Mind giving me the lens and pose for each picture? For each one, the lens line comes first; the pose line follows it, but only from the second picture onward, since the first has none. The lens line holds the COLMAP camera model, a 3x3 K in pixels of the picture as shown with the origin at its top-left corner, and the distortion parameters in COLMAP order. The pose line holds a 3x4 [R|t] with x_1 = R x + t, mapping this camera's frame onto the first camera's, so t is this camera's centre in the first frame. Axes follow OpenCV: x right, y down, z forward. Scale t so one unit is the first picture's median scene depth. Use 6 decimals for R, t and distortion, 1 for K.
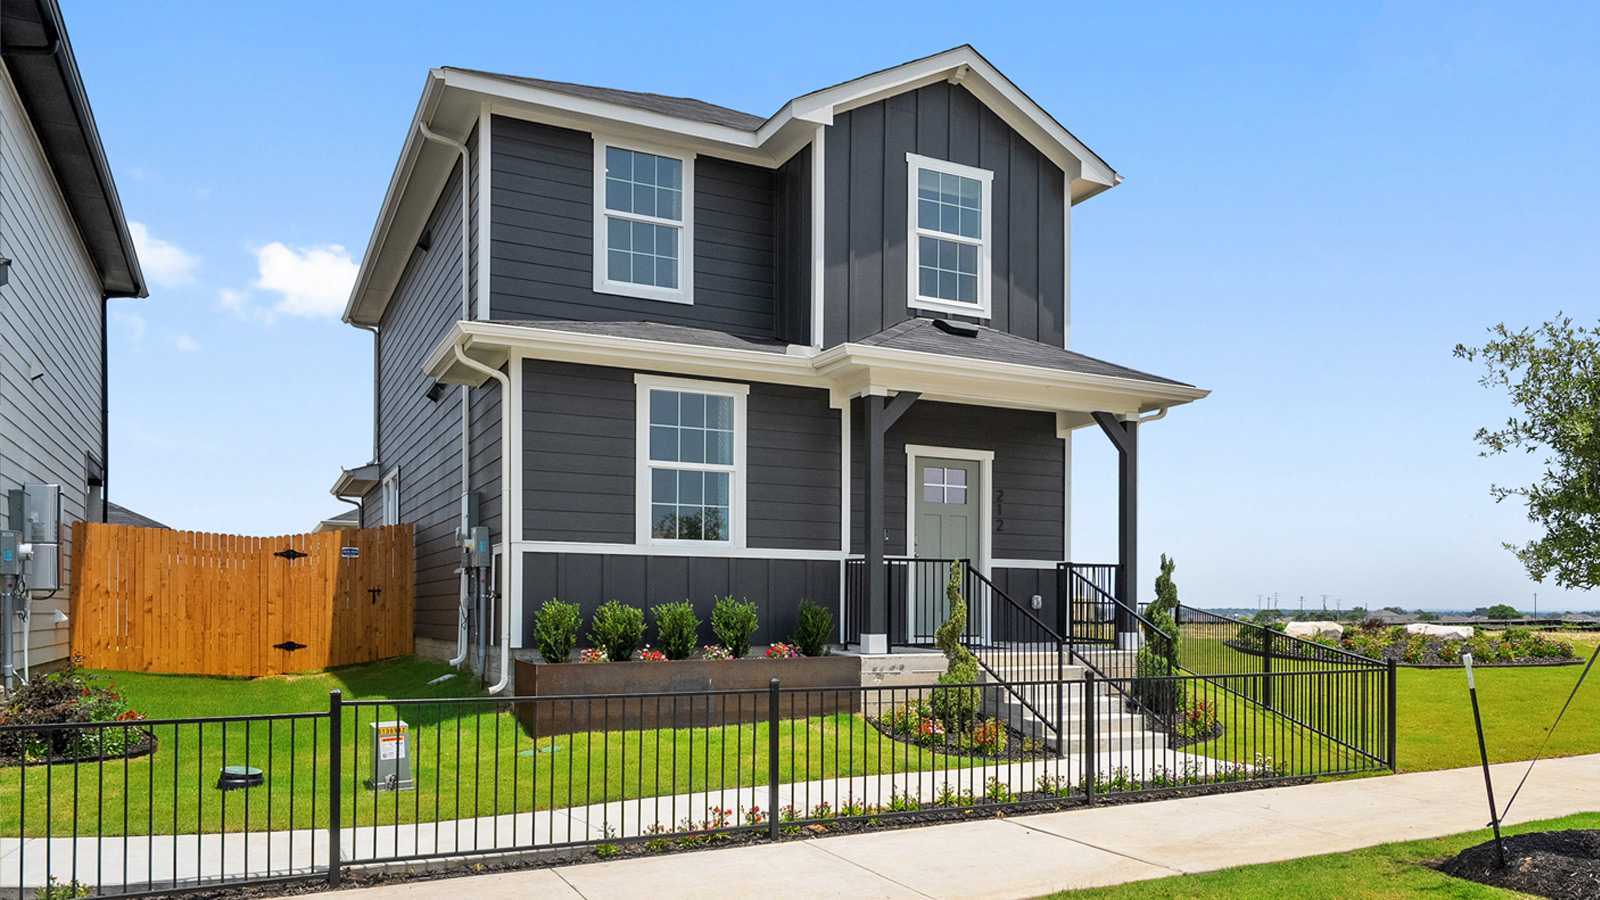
lens RADIAL K [[735.8, 0, 797.4], [0, 735.8, 416.8], [0, 0, 1]] dist [0.000127, 0.000004]
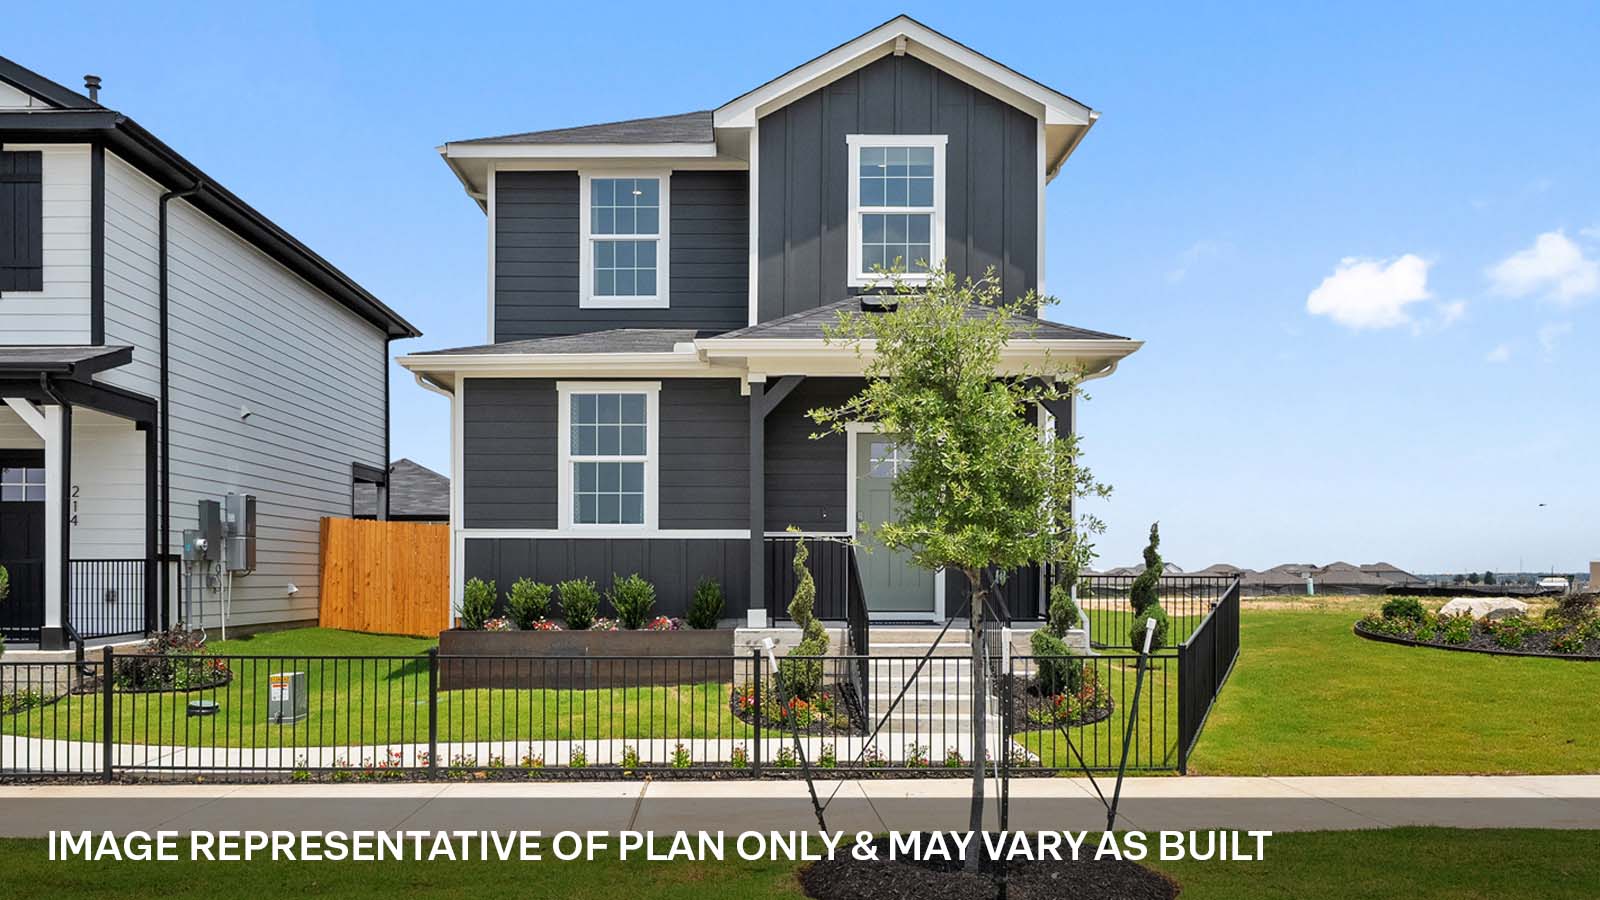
lens RADIAL K [[727.3, 0, 807.0], [0, 727.3, 385.8], [0, 0, 1]] dist [0.001692, 0.000287]
pose [[0.948130, -0.083289, -0.306777, 0.387683], [0.081747, 0.996492, -0.017895, 0.000481], [0.307191, -0.008112, 0.951613, 0.023136]]
